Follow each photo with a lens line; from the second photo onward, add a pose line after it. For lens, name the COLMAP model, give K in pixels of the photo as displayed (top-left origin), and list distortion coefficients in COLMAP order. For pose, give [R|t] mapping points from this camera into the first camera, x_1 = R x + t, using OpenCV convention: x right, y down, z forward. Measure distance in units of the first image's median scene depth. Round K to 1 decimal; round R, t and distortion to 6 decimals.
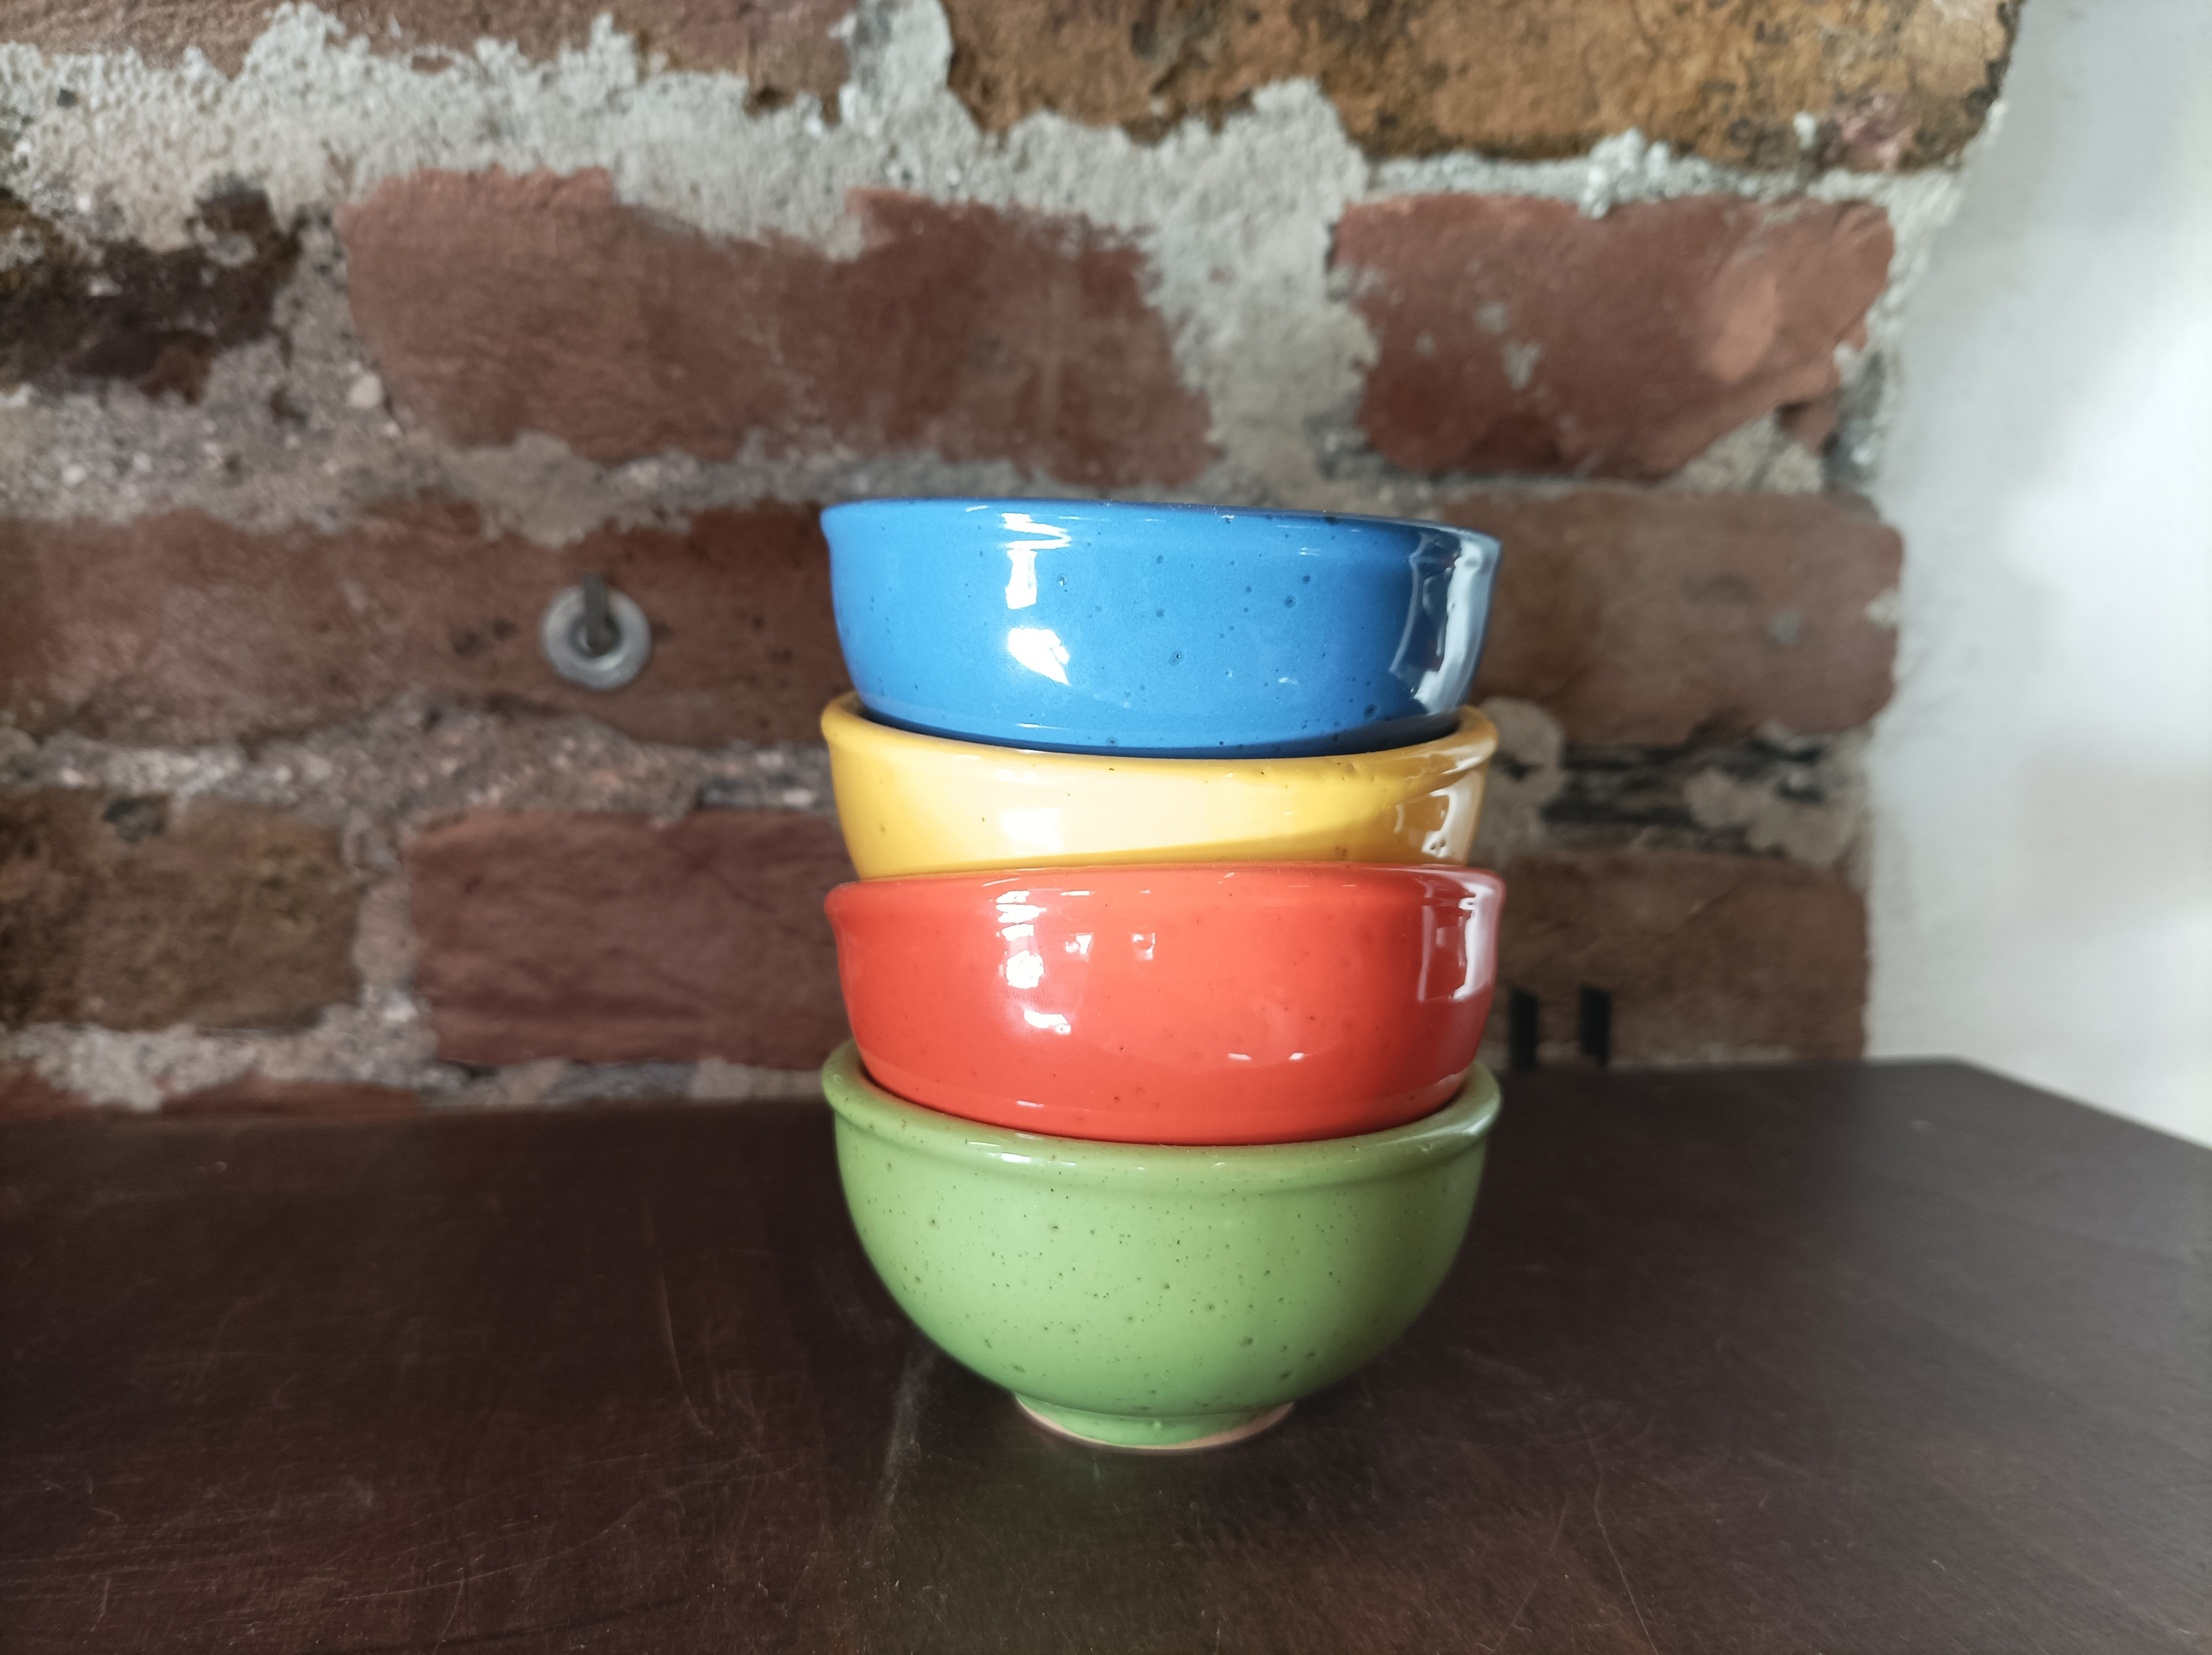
lens RADIAL K [[1730.0, 0, 1114.1], [0, 1730.0, 818.6], [0, 0, 1]] dist [-0.024790, 0.013418]
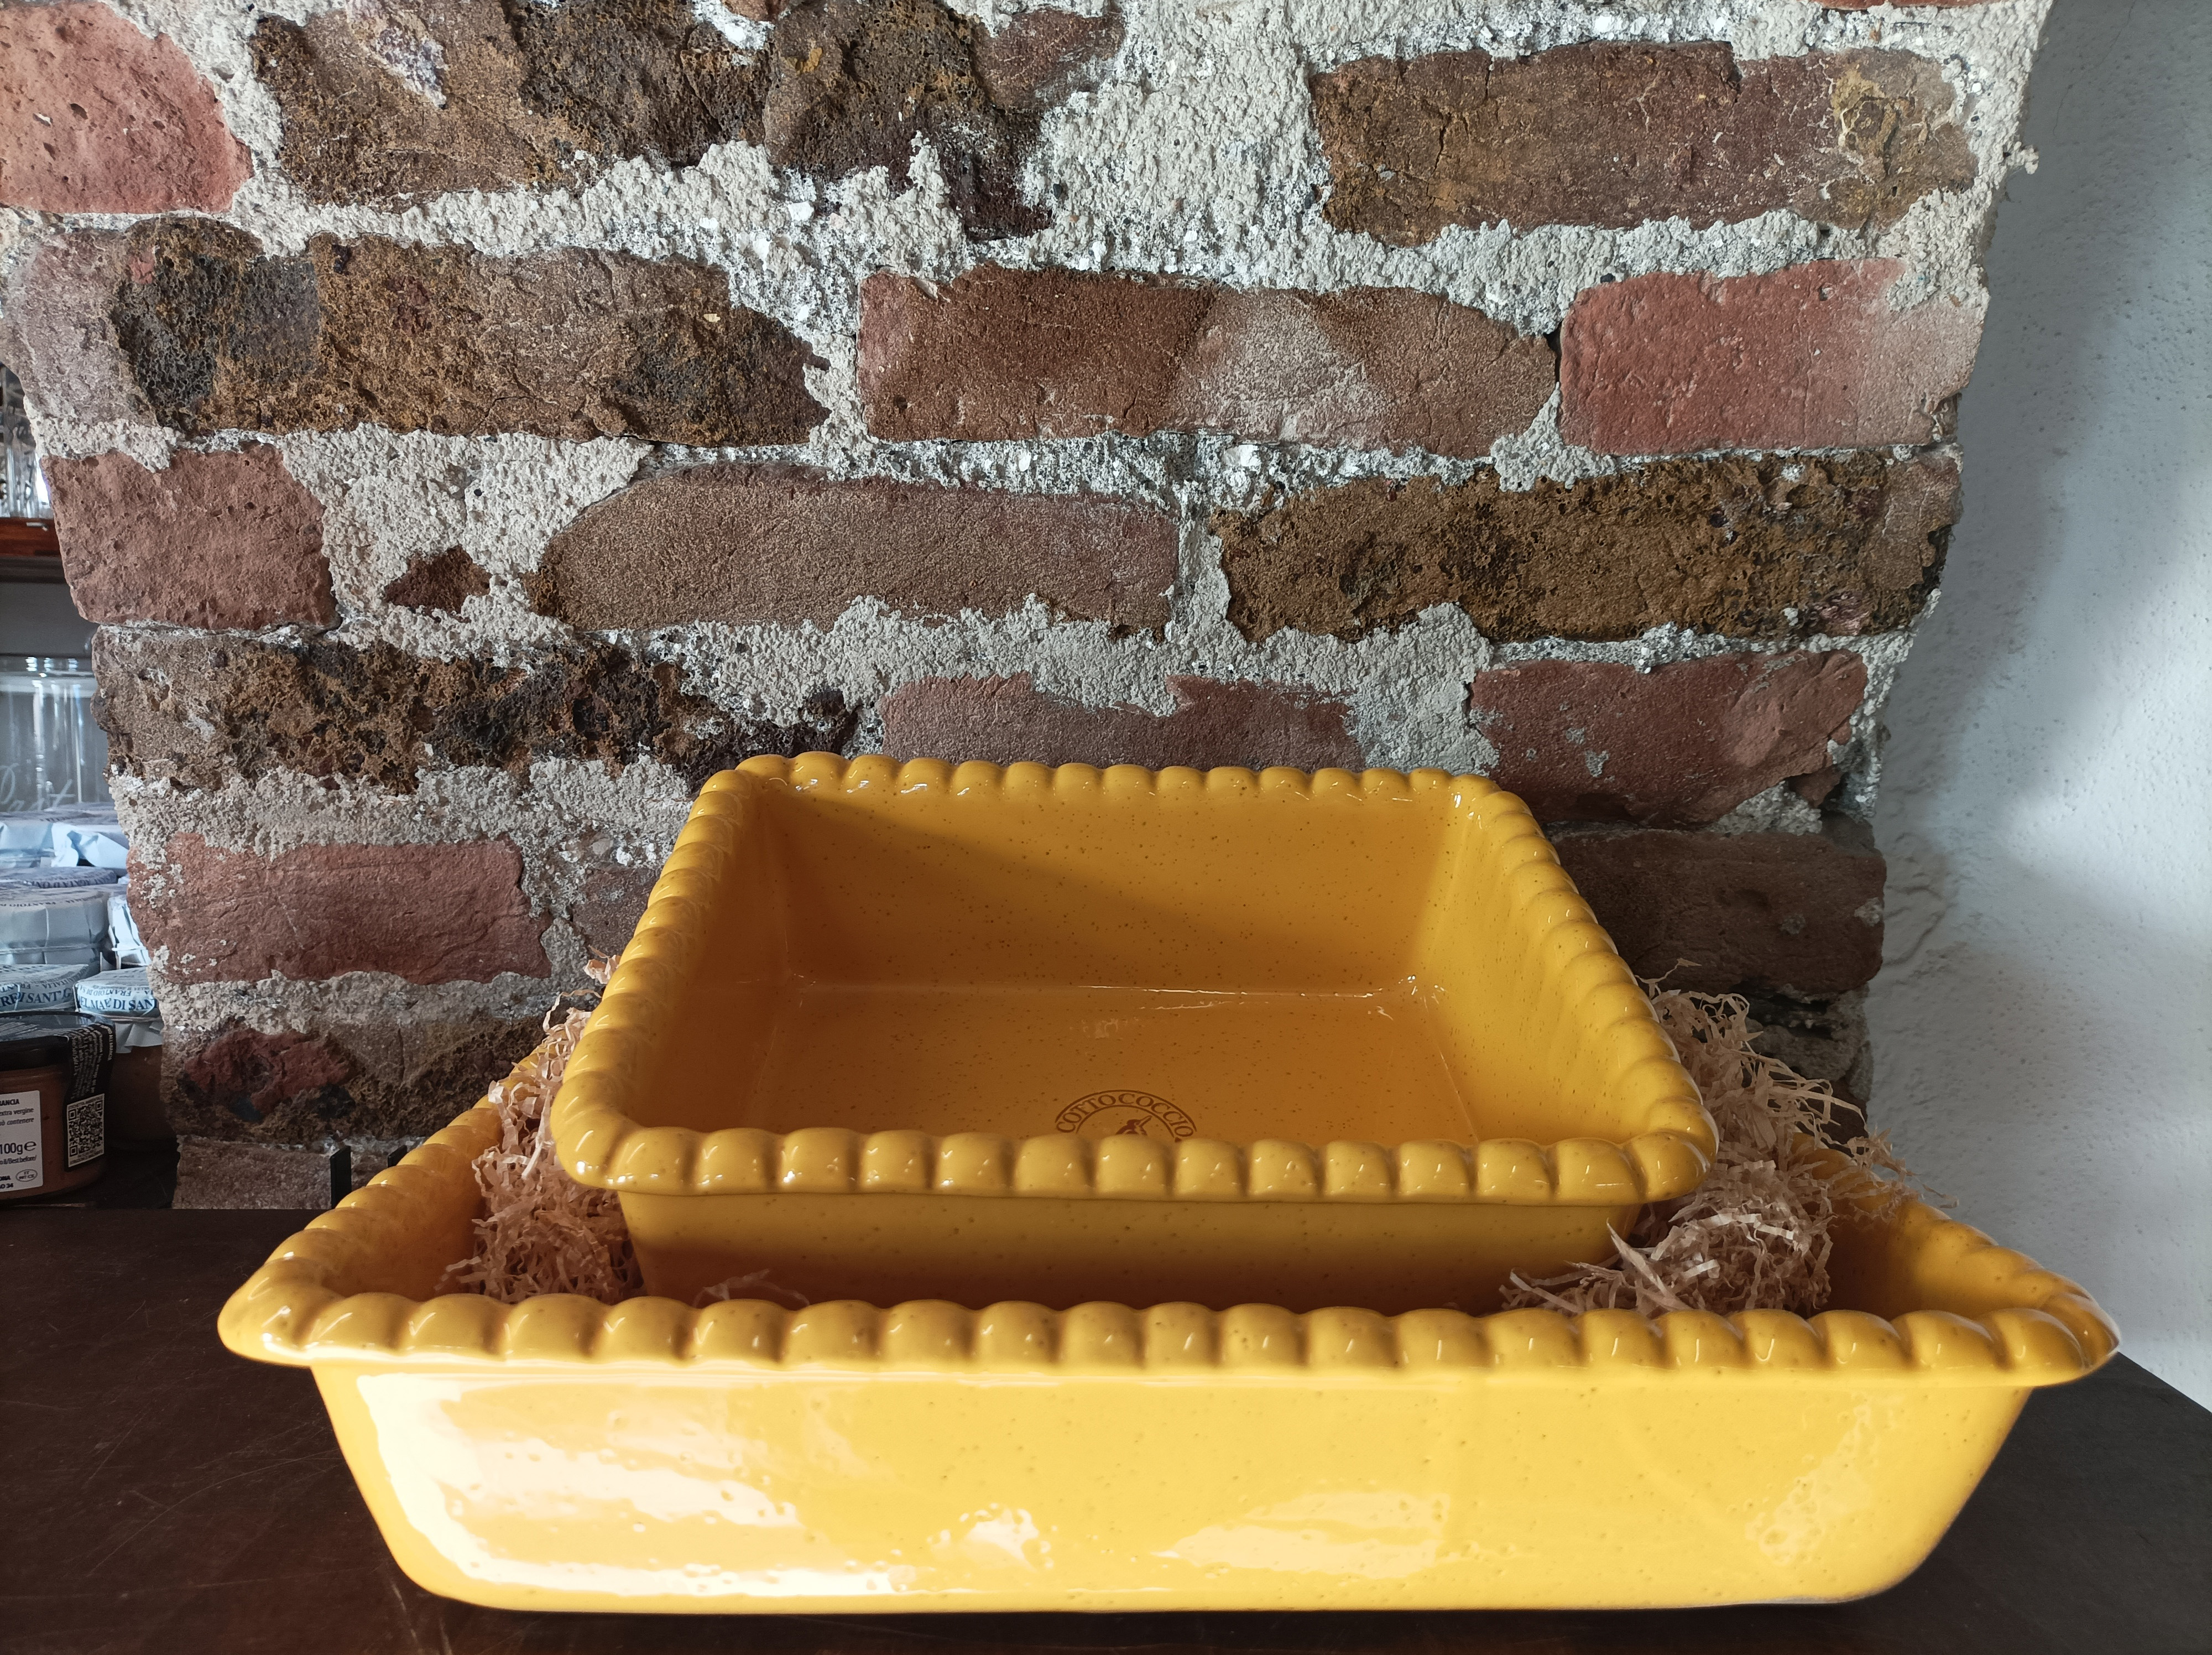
lens RADIAL K [[1674.8, 0, 1101.5], [0, 1674.8, 825.6], [0, 0, 1]] dist [0.025831, -0.030211]
pose [[0.985867, 0.018700, -0.166482, 0.056085], [-0.020434, 0.999753, -0.008708, -0.206860], [0.166278, 0.011986, 0.986006, -0.617893]]
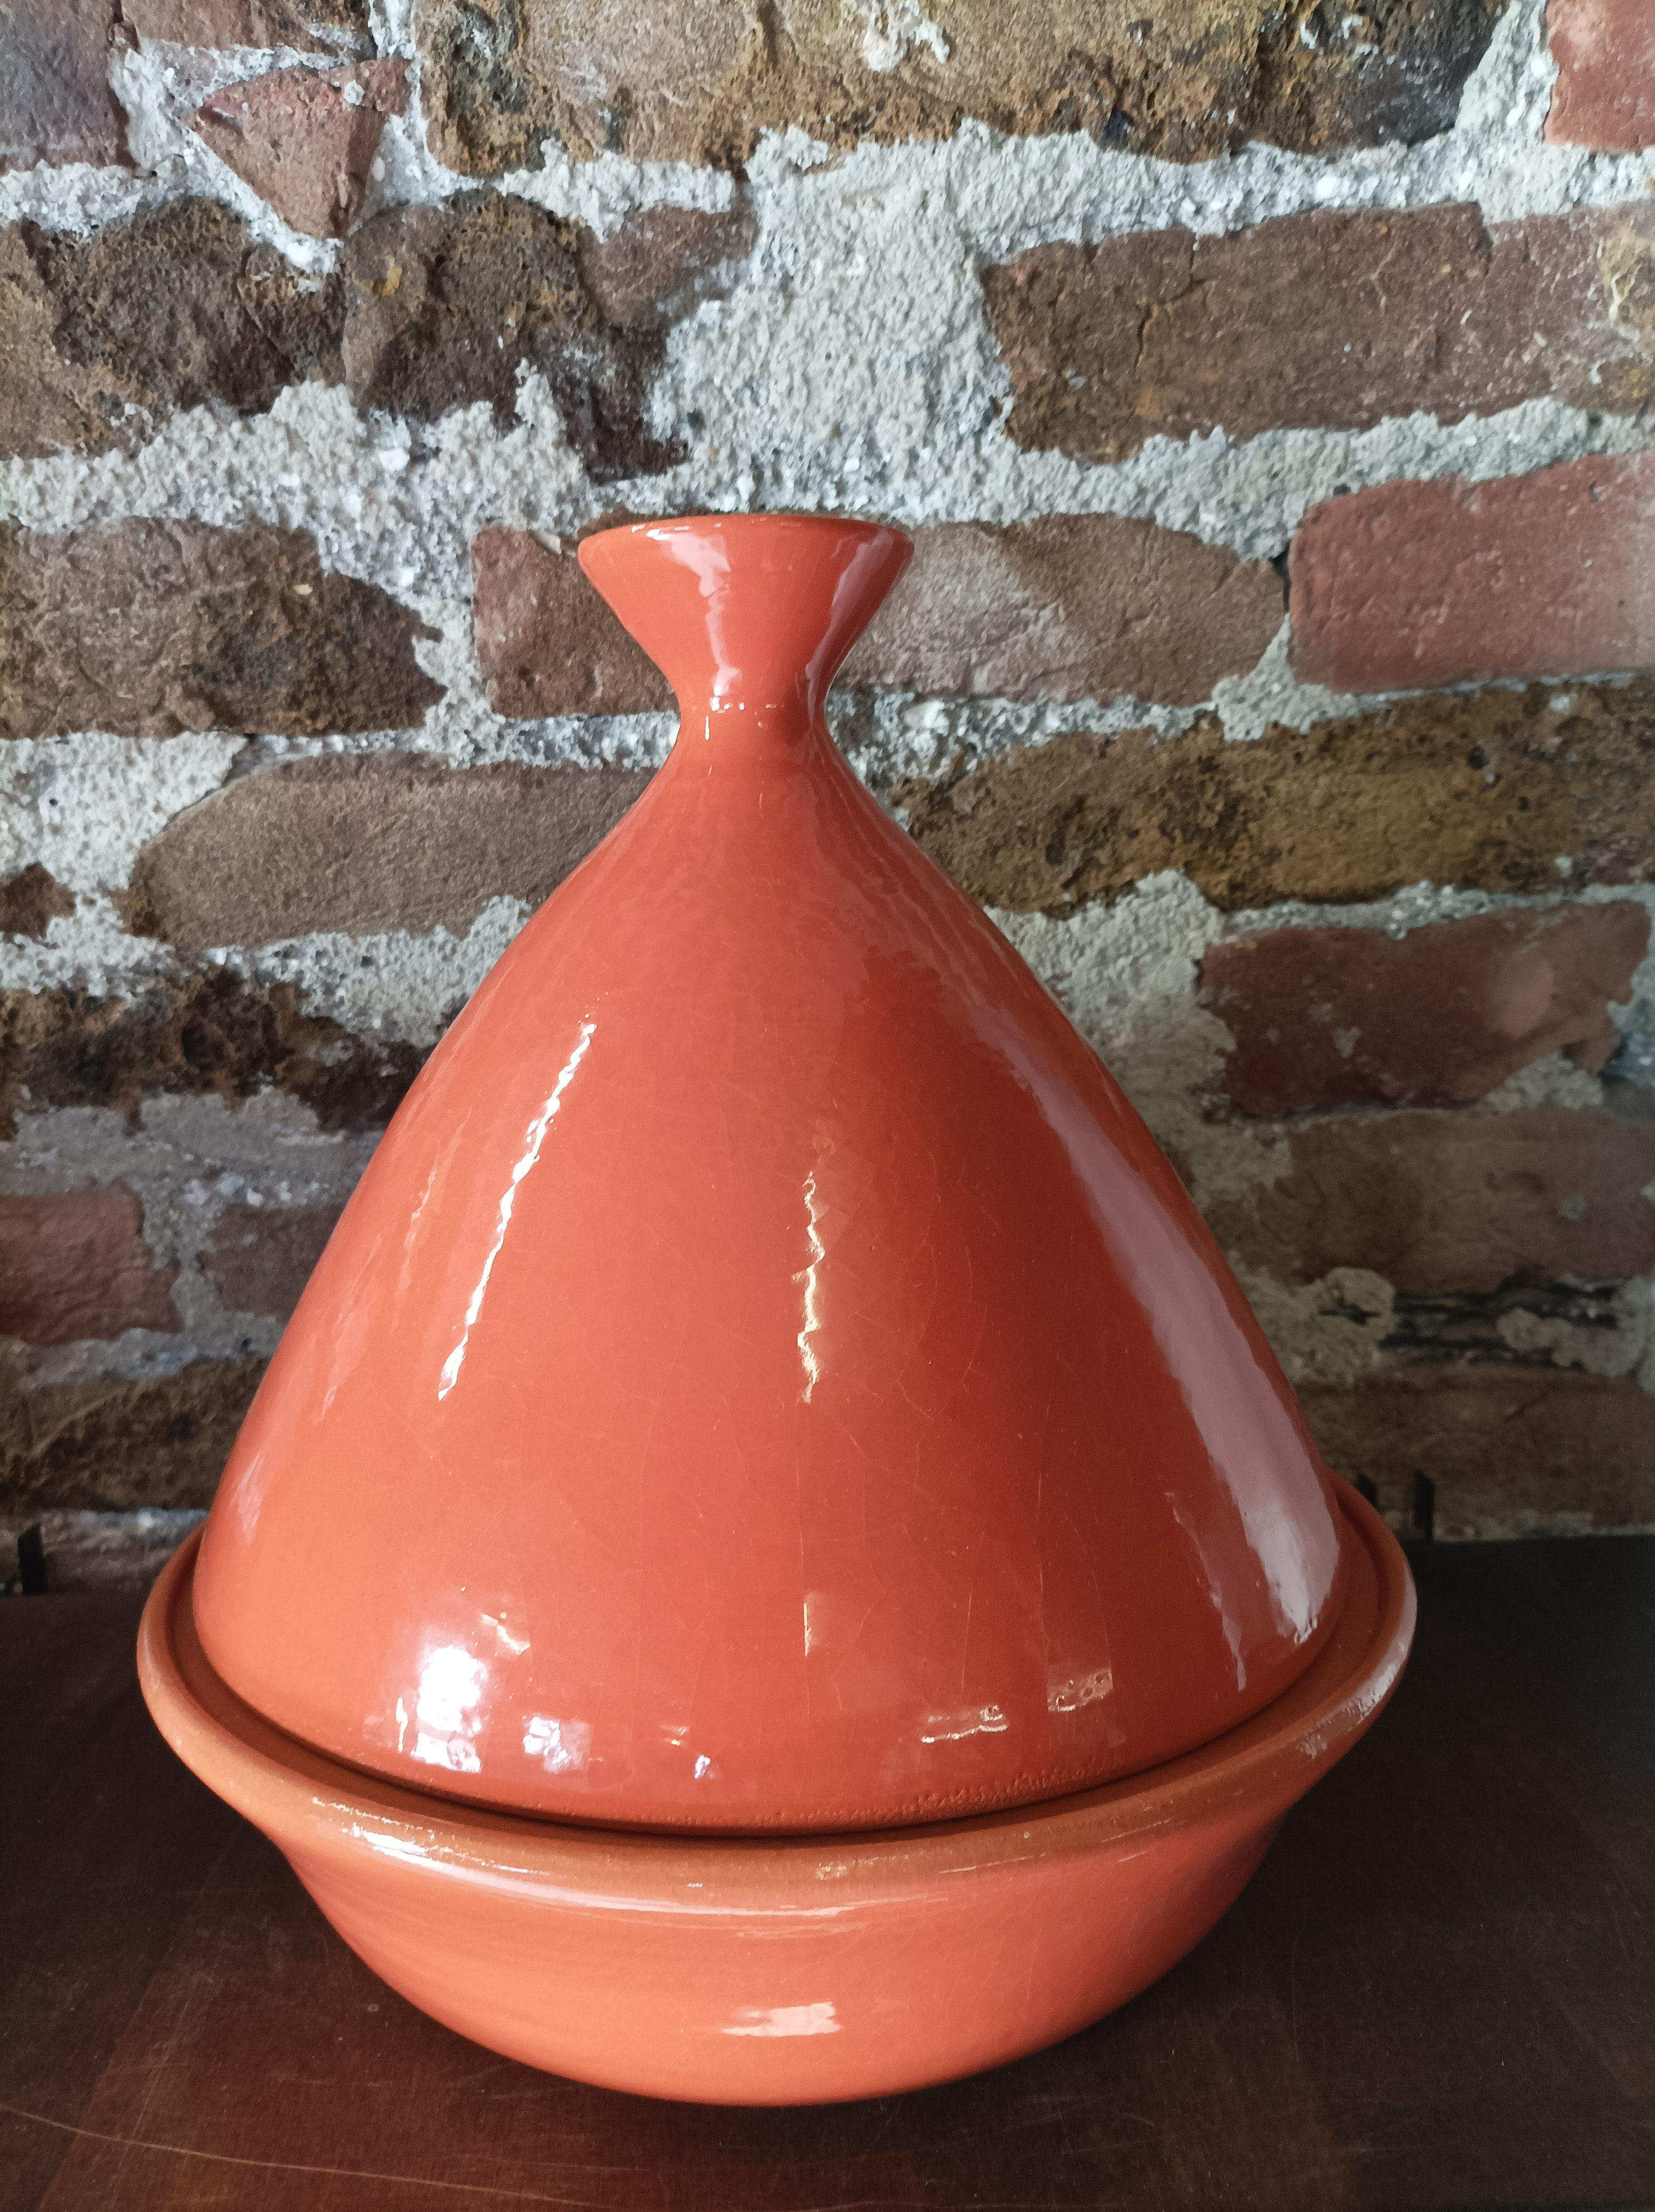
lens RADIAL K [[1689.2, 0, 815.7], [0, 1689.2, 1102.3], [0, 0, 1]] dist [0.005462, -0.011167]
pose [[0.983617, -0.019501, -0.179214, 0.069545], [0.026596, 0.998951, 0.037271, -0.308632], [0.178299, -0.041427, 0.983104, -0.428521]]
